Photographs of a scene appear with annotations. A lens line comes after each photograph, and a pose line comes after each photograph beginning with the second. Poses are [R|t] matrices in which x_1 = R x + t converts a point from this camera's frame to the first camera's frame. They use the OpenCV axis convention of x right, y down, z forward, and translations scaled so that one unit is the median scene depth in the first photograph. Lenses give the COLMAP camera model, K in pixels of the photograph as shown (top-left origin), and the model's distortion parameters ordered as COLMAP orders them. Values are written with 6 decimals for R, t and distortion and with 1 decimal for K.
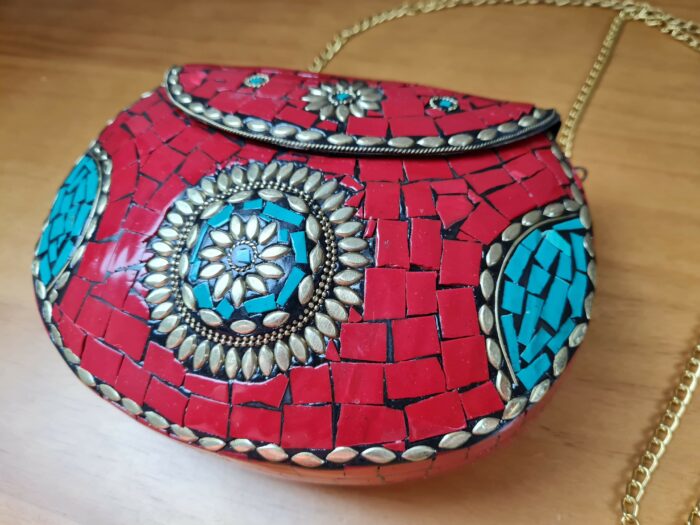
lens RADIAL K [[558.4, 0, 346.9], [0, 558.4, 265.8], [0, 0, 1]] dist [-0.025561, -0.002744]
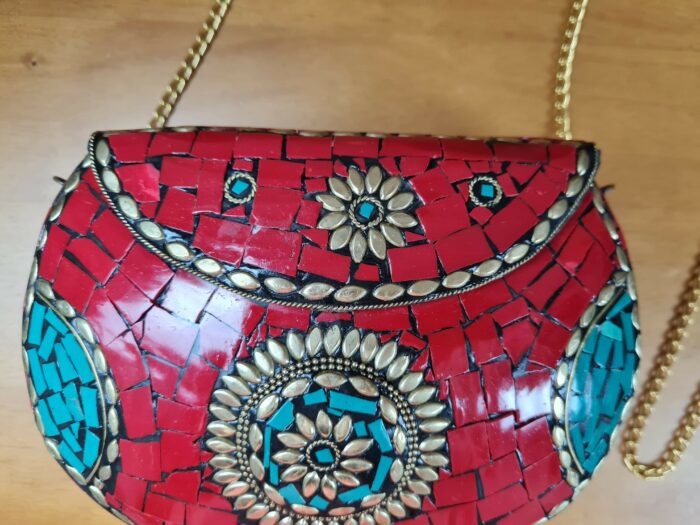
lens RADIAL K [[558.4, 0, 352.0], [0, 558.4, 261.5], [0, 0, 1]] dist [-0.025561, -0.002744]
pose [[0.956392, -0.257870, 0.137173, -0.172853], [0.151119, 0.838748, 0.523130, -0.732910], [-0.249953, -0.479588, 0.841141, 0.327506]]
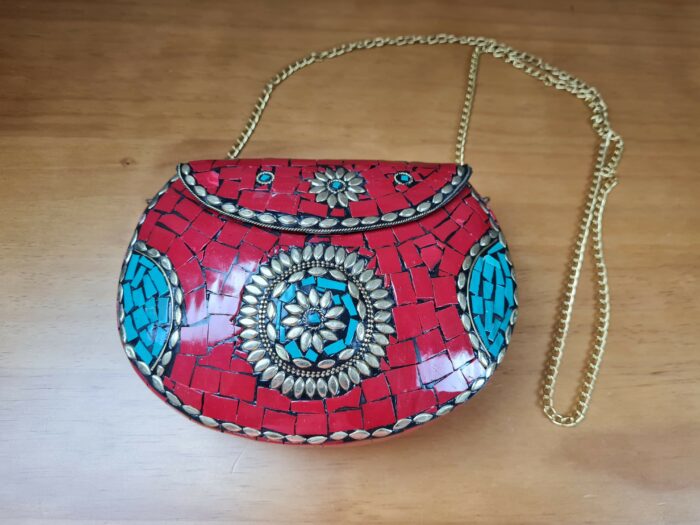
lens RADIAL K [[558.4, 0, 350.7], [0, 558.4, 261.6], [0, 0, 1]] dist [-0.025561, -0.002744]
pose [[0.943511, -0.209239, 0.256918, -0.419228], [0.177519, 0.973926, 0.141261, -0.340080], [-0.279777, -0.087674, 0.956054, -0.428772]]
